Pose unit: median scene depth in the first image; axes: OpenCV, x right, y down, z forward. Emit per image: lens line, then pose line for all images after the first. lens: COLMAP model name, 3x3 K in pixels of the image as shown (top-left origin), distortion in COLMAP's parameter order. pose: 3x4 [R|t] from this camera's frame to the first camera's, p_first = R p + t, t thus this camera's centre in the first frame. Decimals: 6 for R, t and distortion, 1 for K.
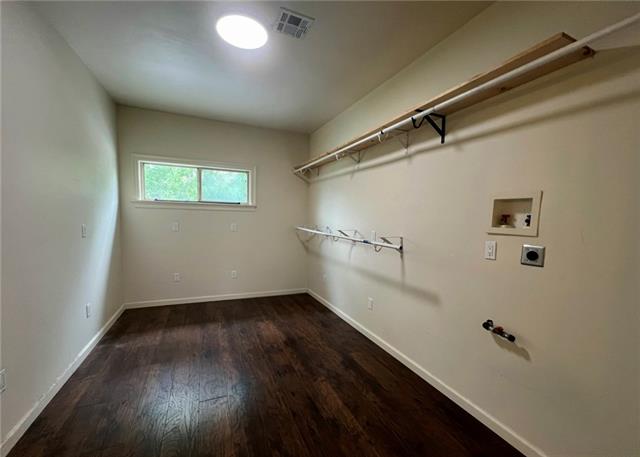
lens RADIAL K [[252.8, 0, 311.8], [0, 252.8, 240.3], [0, 0, 1]] dist [0.000632, 0.000044]
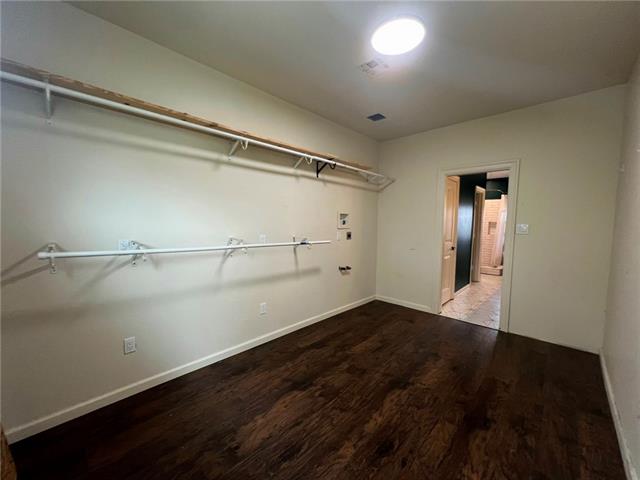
lens RADIAL K [[258.3, 0, 320.2], [0, 258.3, 238.9], [0, 0, 1]] dist [-0.001574, -0.000055]
pose [[-0.383860, -0.095146, 0.918476, -0.906398], [0.063042, 0.989656, 0.128867, -0.161972], [-0.921237, 0.107369, -0.373891, 1.361558]]
